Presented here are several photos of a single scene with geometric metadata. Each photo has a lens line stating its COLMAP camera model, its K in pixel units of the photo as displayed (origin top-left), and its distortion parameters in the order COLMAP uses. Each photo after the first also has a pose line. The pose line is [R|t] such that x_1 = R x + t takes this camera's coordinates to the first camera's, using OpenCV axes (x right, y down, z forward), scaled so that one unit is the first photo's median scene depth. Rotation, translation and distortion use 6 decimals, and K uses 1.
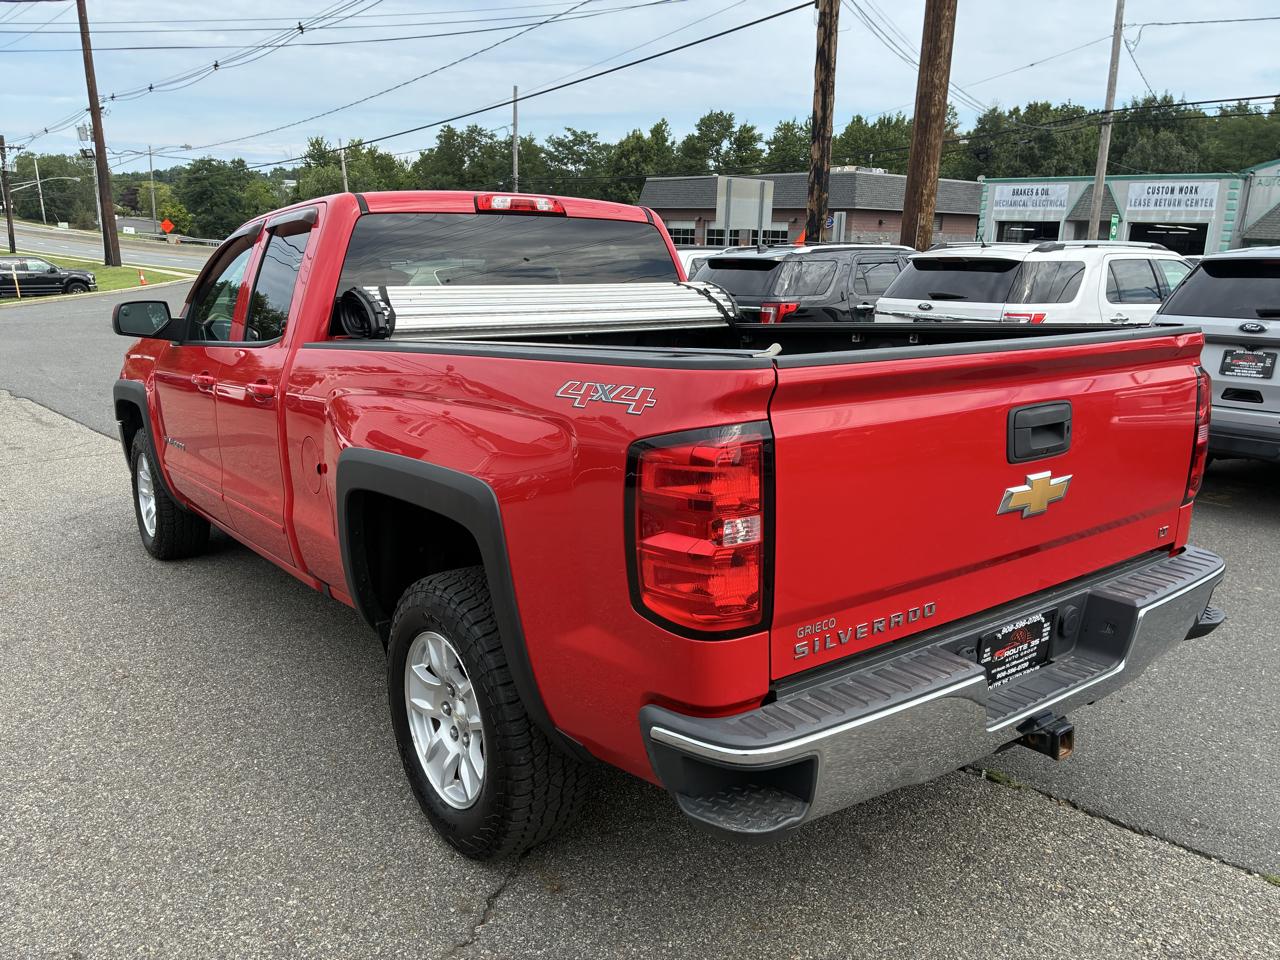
lens RADIAL K [[971.7, 0, 660.7], [0, 971.7, 480.1], [0, 0, 1]] dist [0.055634, -0.086442]
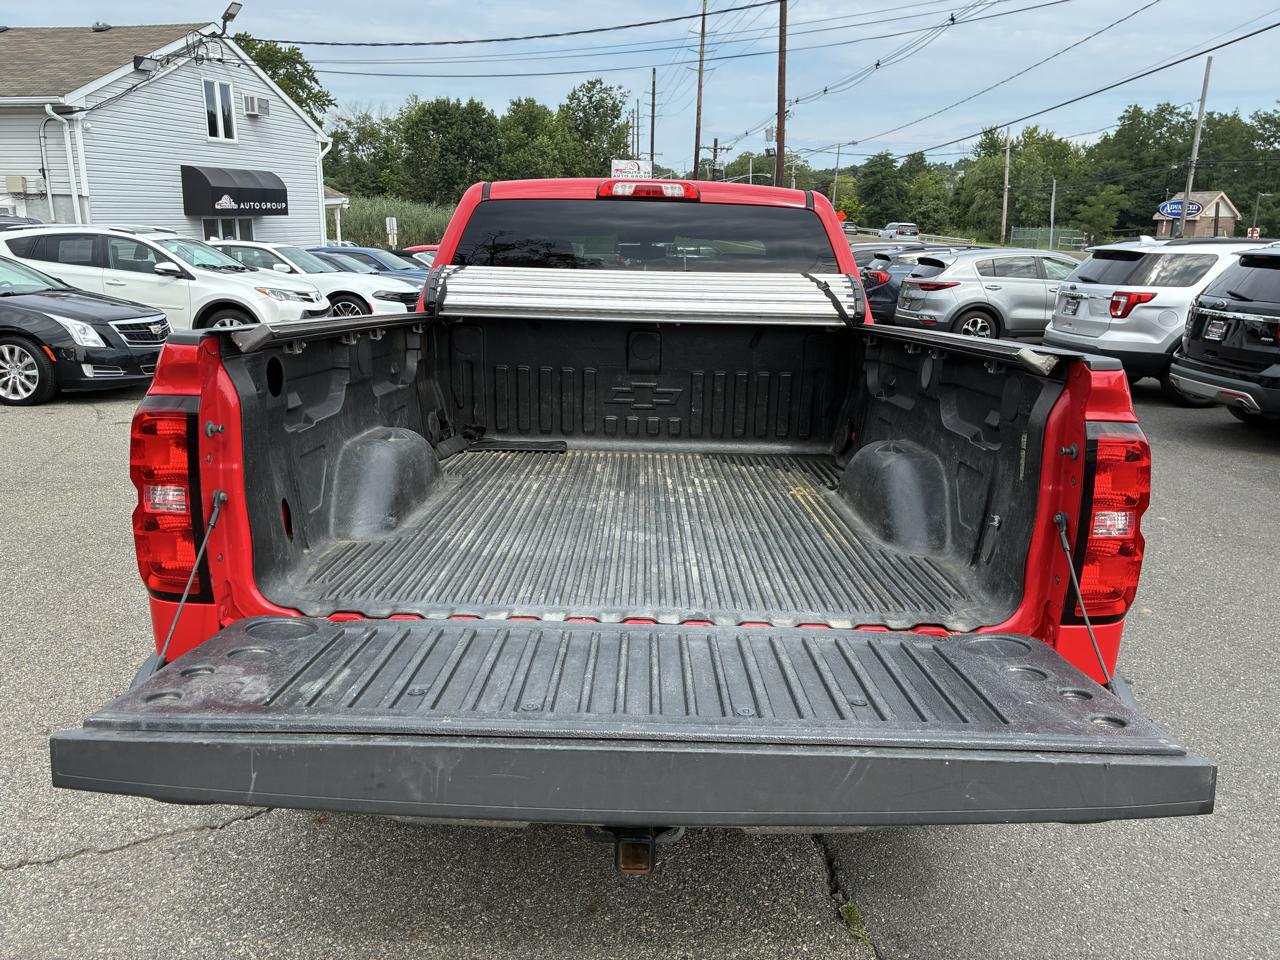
lens RADIAL K [[971.7, 0, 650.2], [0, 971.7, 476.4], [0, 0, 1]] dist [0.055634, -0.086442]
pose [[0.792694, 0.156833, -0.589101, 0.035684], [-0.153344, 0.986567, 0.056308, -0.003537], [0.590018, 0.045700, 0.806096, 0.014859]]
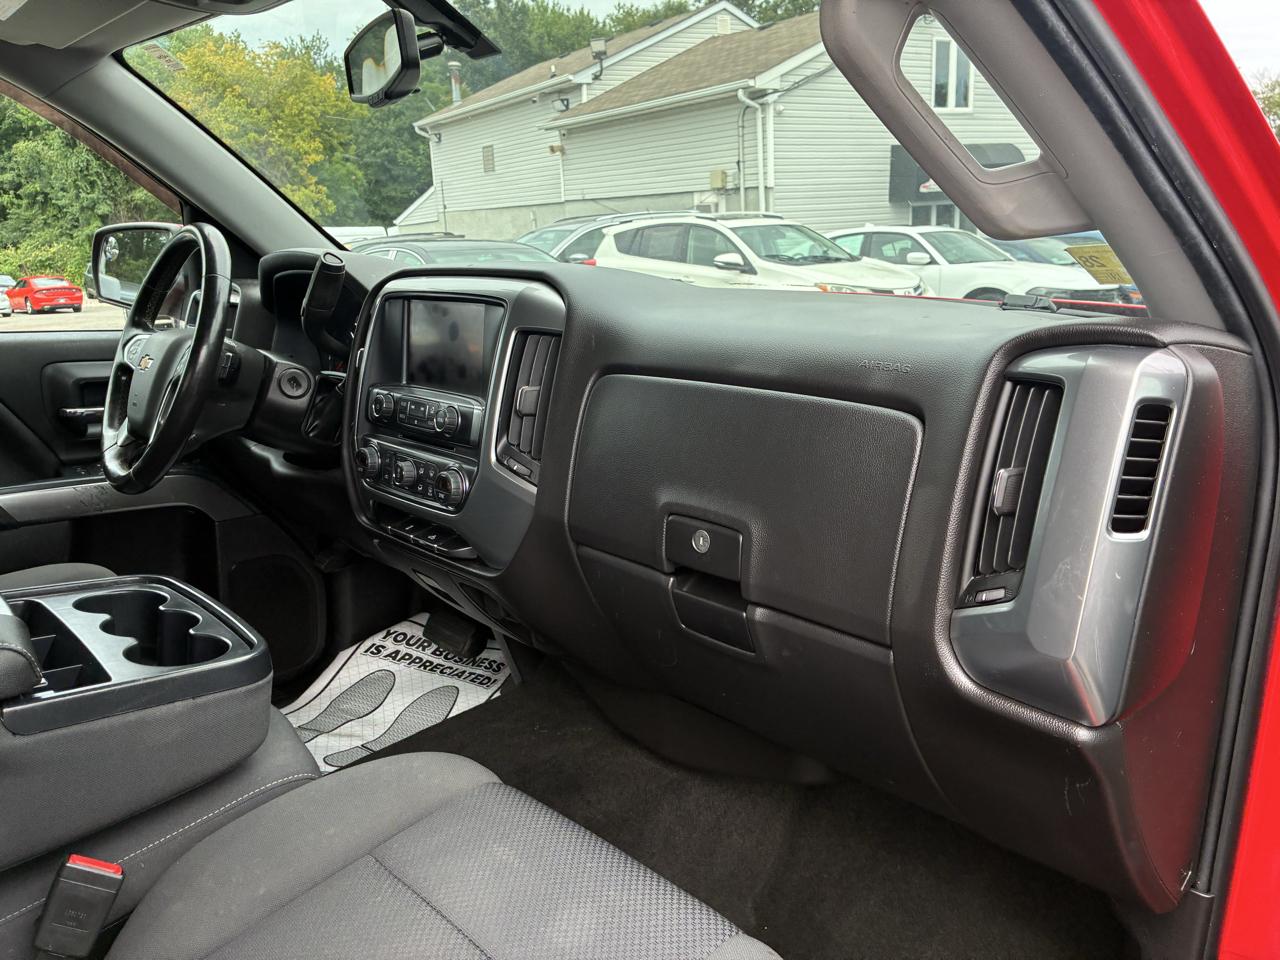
lens RADIAL K [[971.7, 0, 656.6], [0, 971.7, 486.0], [0, 0, 1]] dist [0.055634, -0.086442]
pose [[0.085257, 0.237703, -0.967589, -0.005284], [-0.194392, 0.956431, 0.217834, -0.017984], [0.977212, 0.169520, 0.127750, 0.100319]]
